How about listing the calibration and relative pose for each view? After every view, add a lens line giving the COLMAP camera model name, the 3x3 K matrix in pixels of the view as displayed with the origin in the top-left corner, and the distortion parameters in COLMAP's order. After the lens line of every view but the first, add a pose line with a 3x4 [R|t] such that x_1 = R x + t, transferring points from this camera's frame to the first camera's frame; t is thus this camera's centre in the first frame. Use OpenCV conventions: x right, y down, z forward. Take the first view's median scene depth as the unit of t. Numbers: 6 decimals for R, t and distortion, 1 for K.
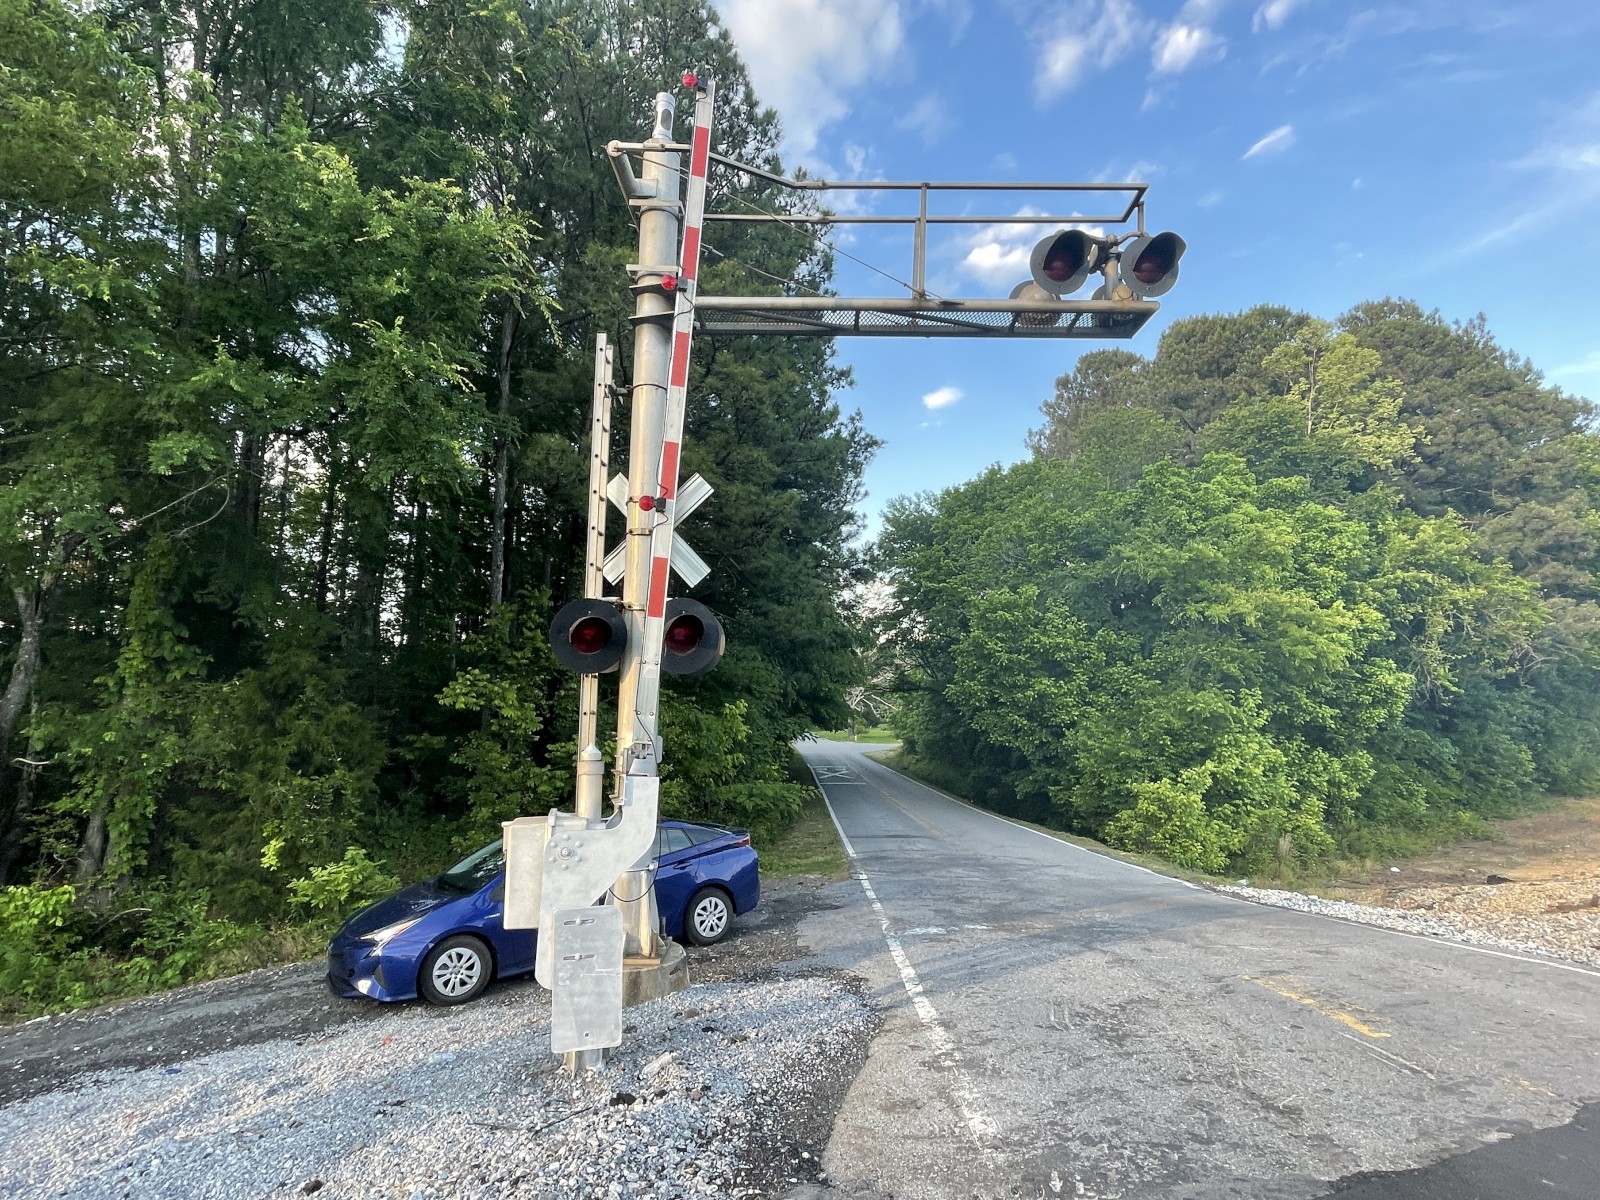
lens RADIAL K [[842.8, 0, 806.1], [0, 842.8, 607.4], [0, 0, 1]] dist [0.007569, -0.004940]
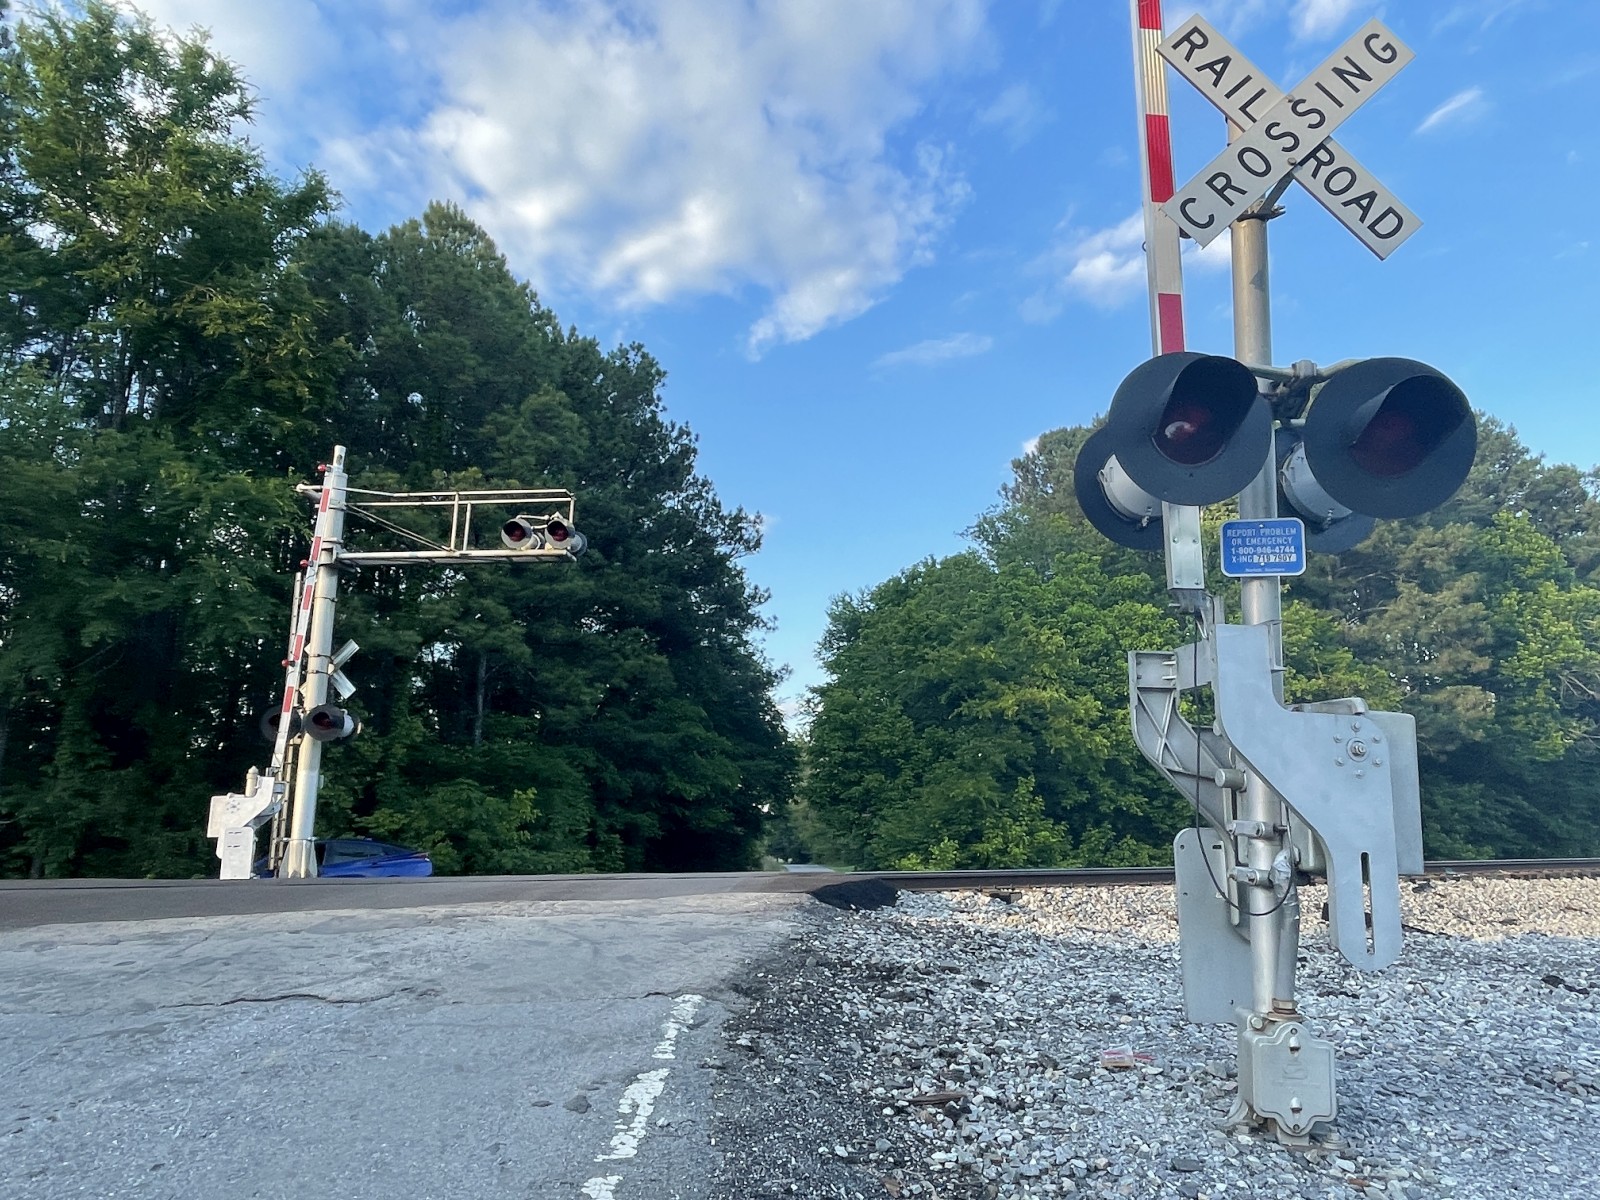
lens RADIAL K [[1085.6, 0, 809.3], [0, 1085.6, 599.2], [0, 0, 1]] dist [-0.000350, -0.002718]
pose [[0.997264, -0.029587, -0.067739, 0.312411], [0.022067, 0.993777, -0.109182, 0.013126], [0.070548, 0.107388, 0.991711, -0.400464]]
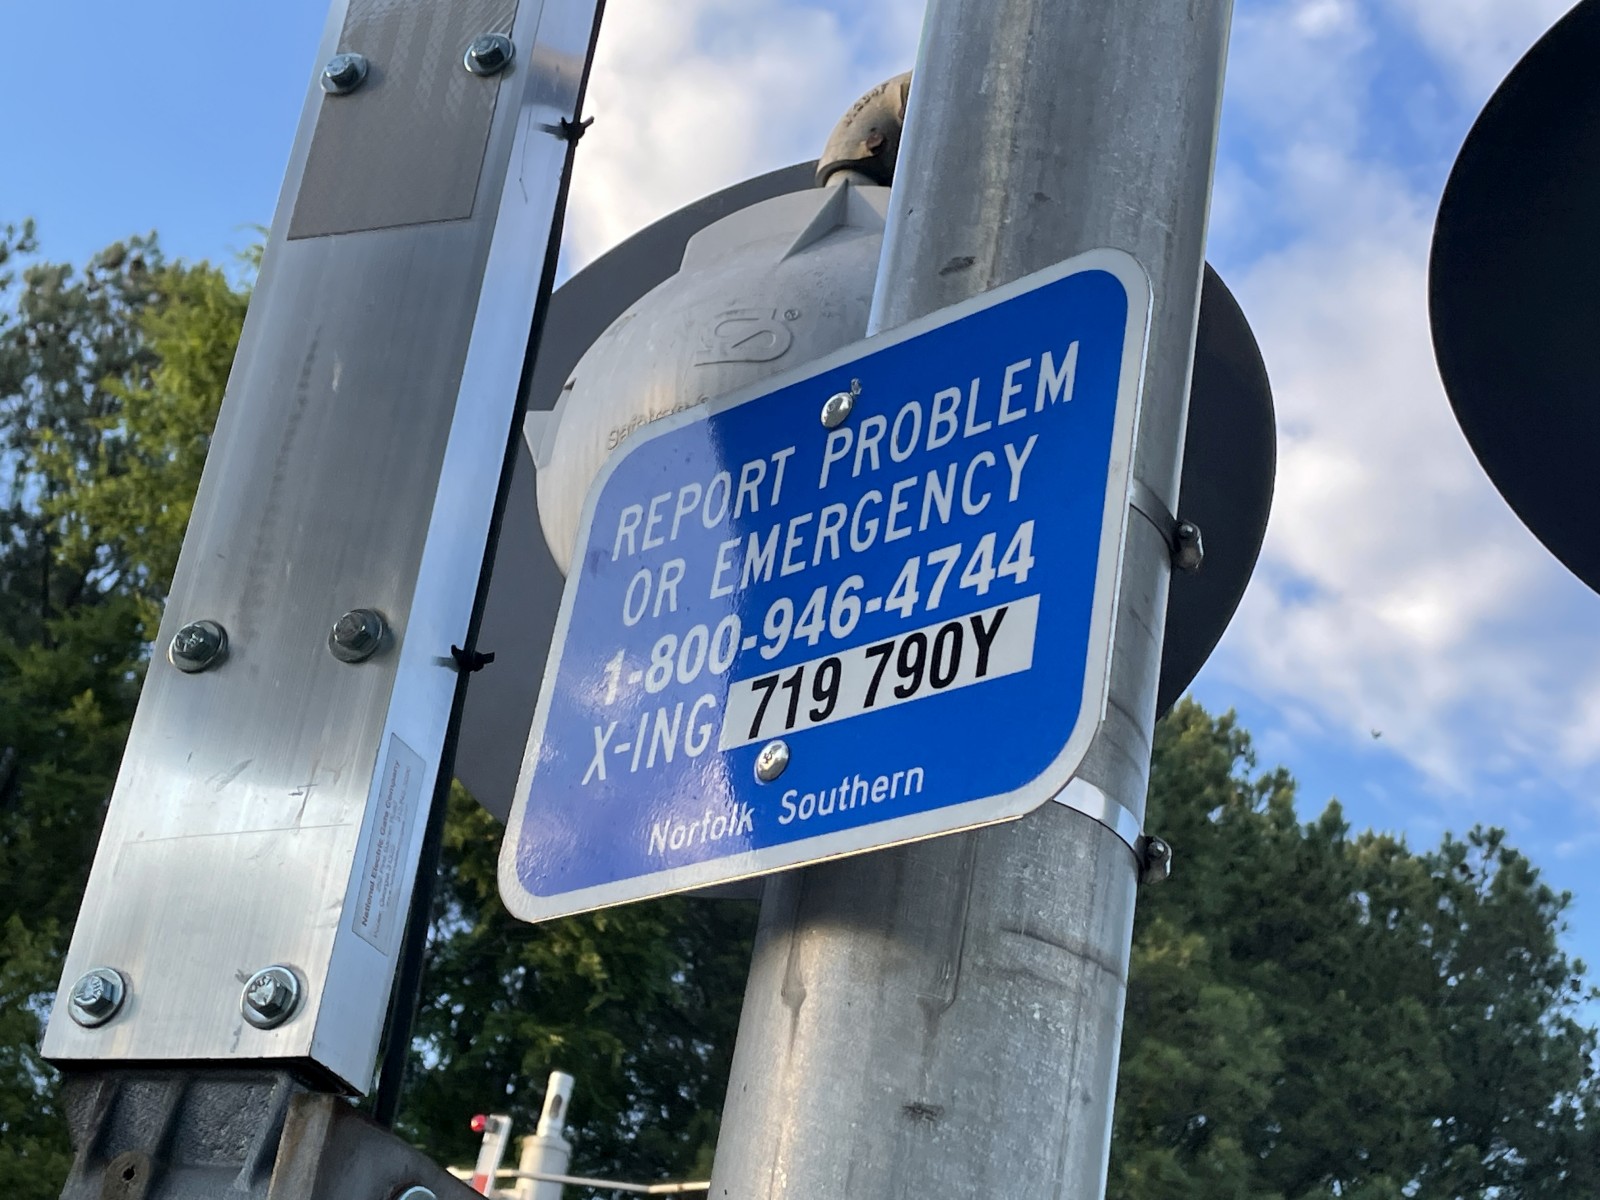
lens RADIAL K [[2491.9, 0, 821.6], [0, 2491.9, 549.7], [0, 0, 1]] dist [0.104111, 0.000000]
pose [[0.850866, -0.185157, -0.491674, 0.387243], [-0.065100, 0.891472, -0.448375, 0.004780], [0.521334, 0.413515, 0.746470, -0.262692]]
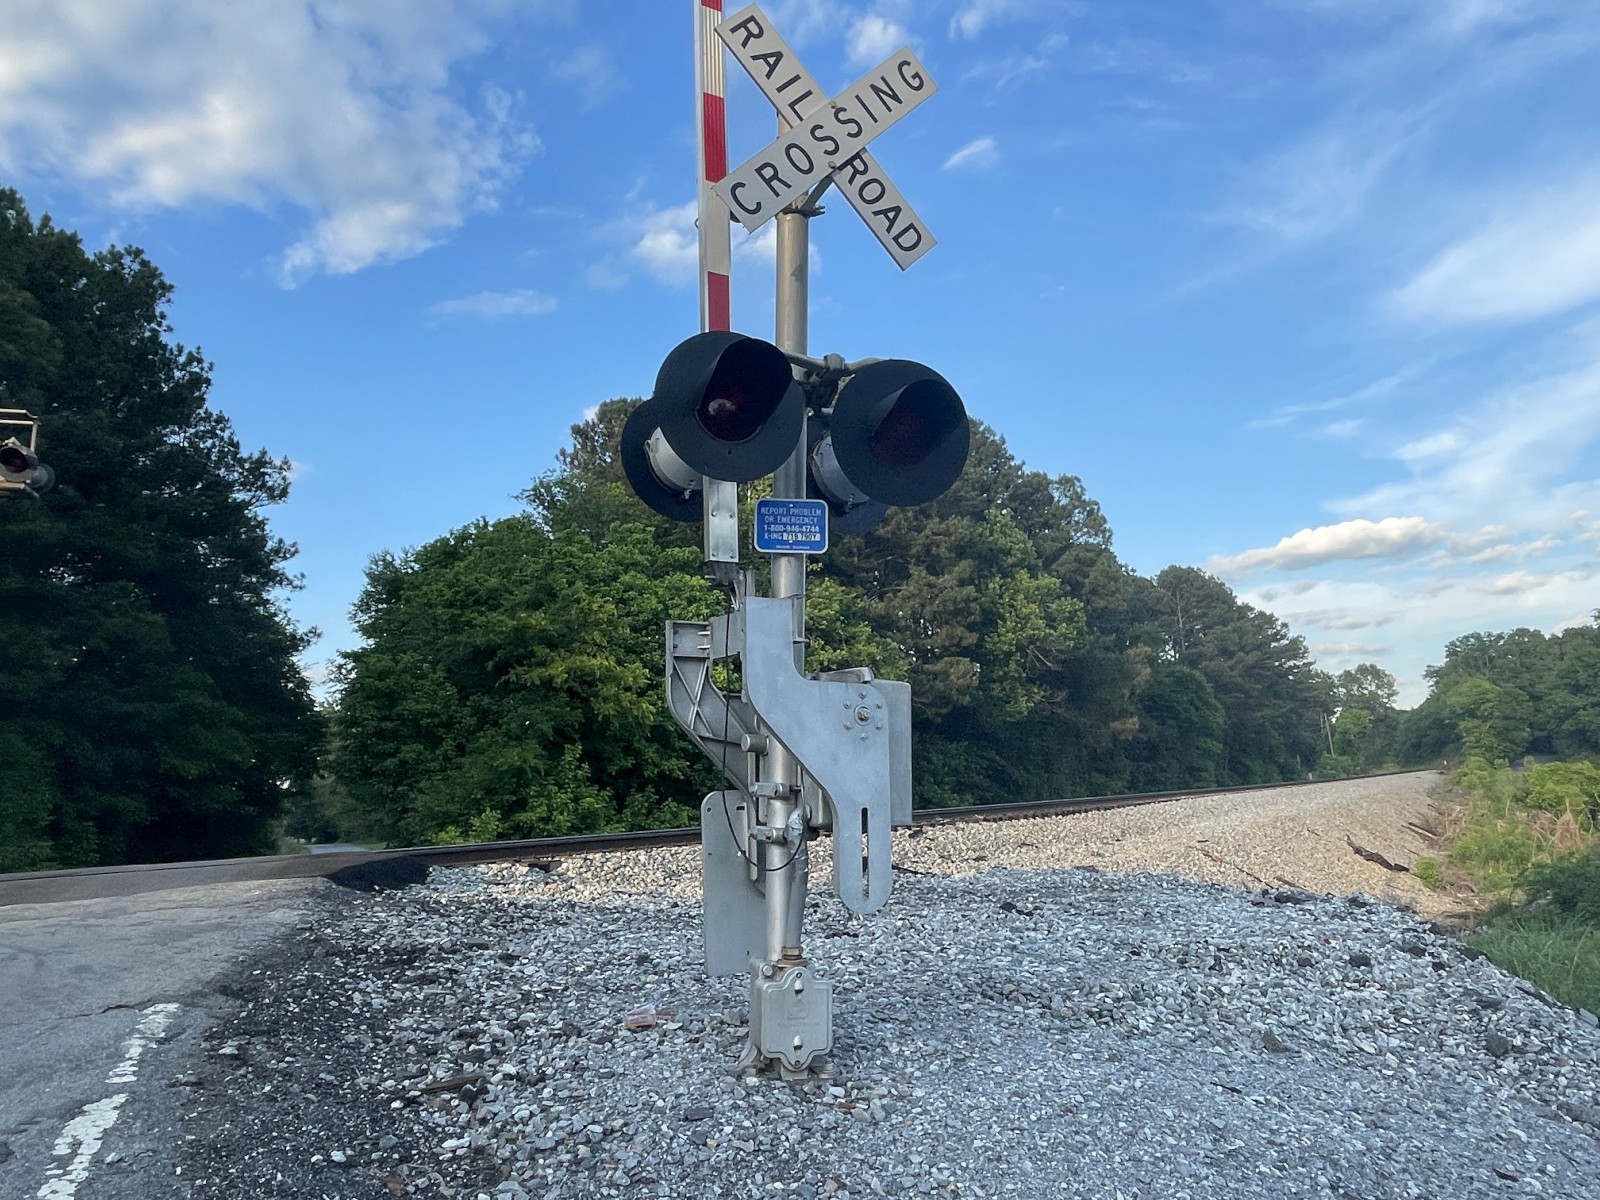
lens RADIAL K [[1085.6, 0, 803.6], [0, 1085.6, 597.4], [0, 0, 1]] dist [-0.000350, -0.002718]
pose [[0.945647, 0.003352, 0.325178, 0.315000], [0.021327, 0.997155, -0.072298, 0.013074], [-0.324495, 0.075303, 0.942885, -0.397902]]
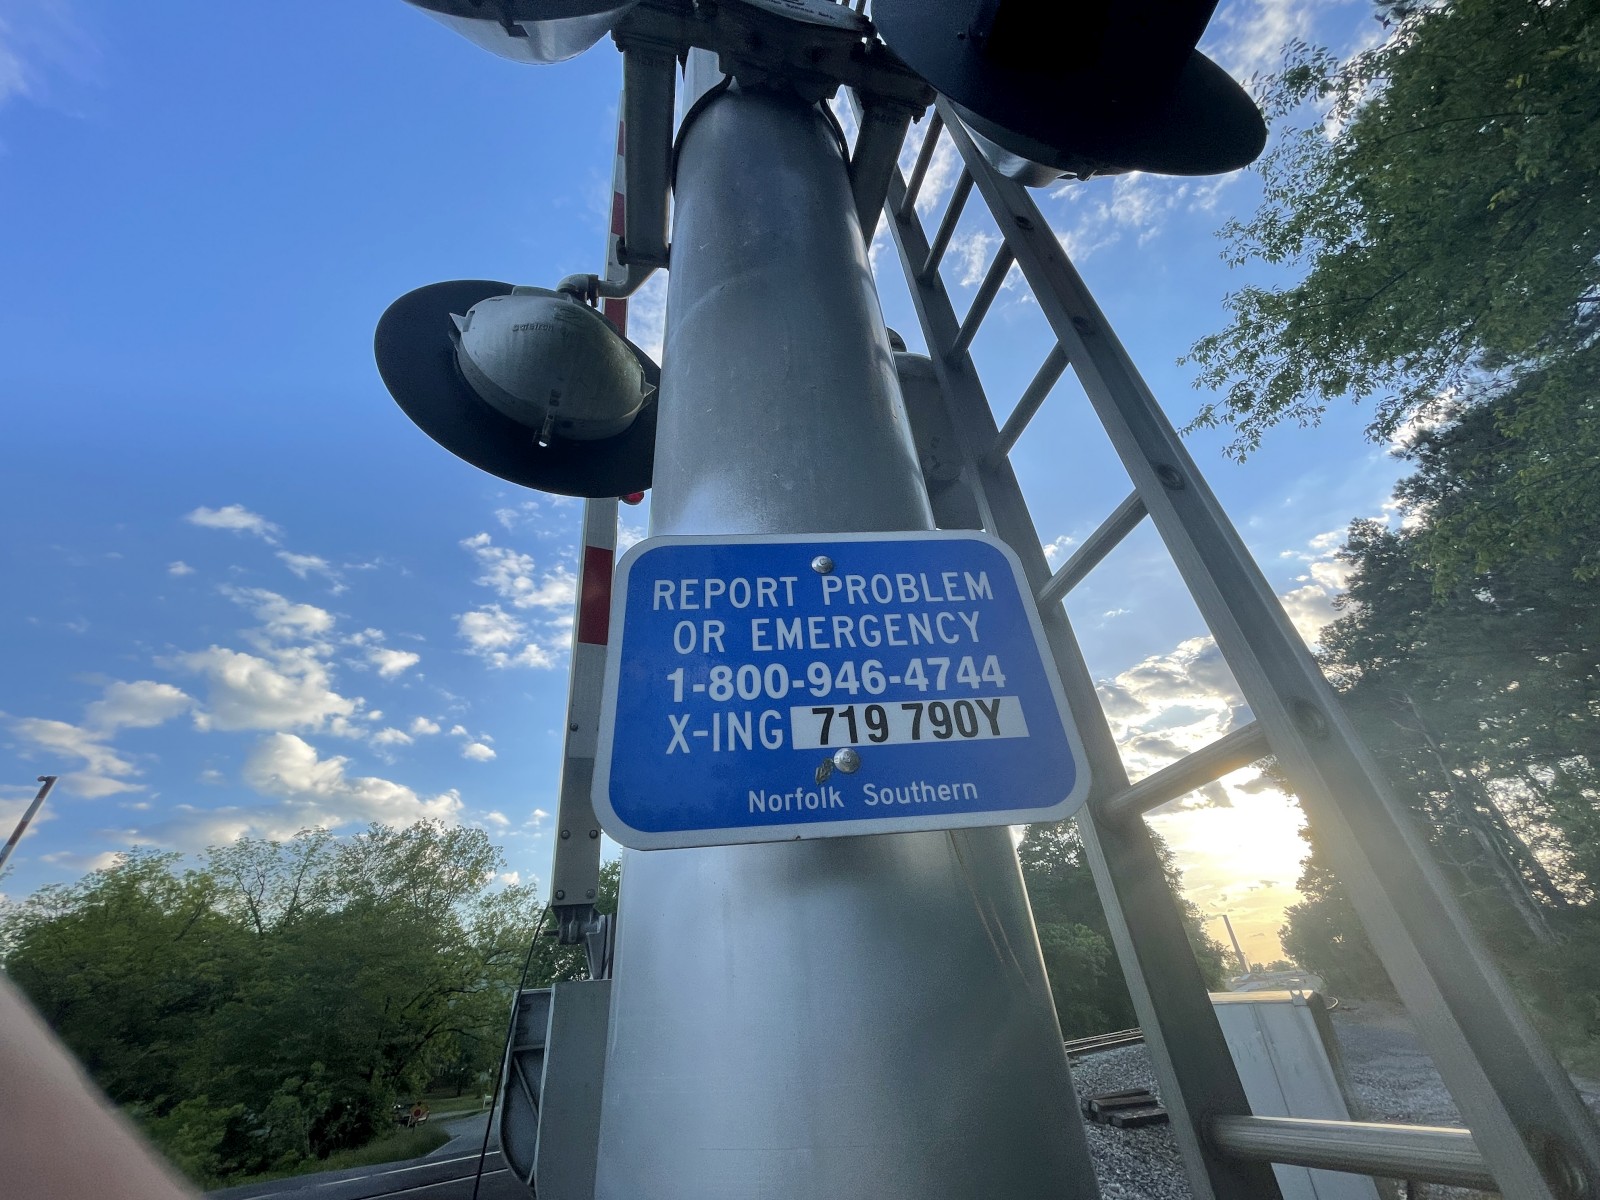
lens RADIAL K [[643.3, 0, 803.6], [0, 643.3, 600.7], [0, 0, 1]] dist [-0.000506, -0.000704]
pose [[0.953921, 0.045820, 0.296538, 0.363378], [0.110628, 0.864944, -0.489523, -0.004185], [-0.278919, 0.499772, 0.820020, -0.249748]]
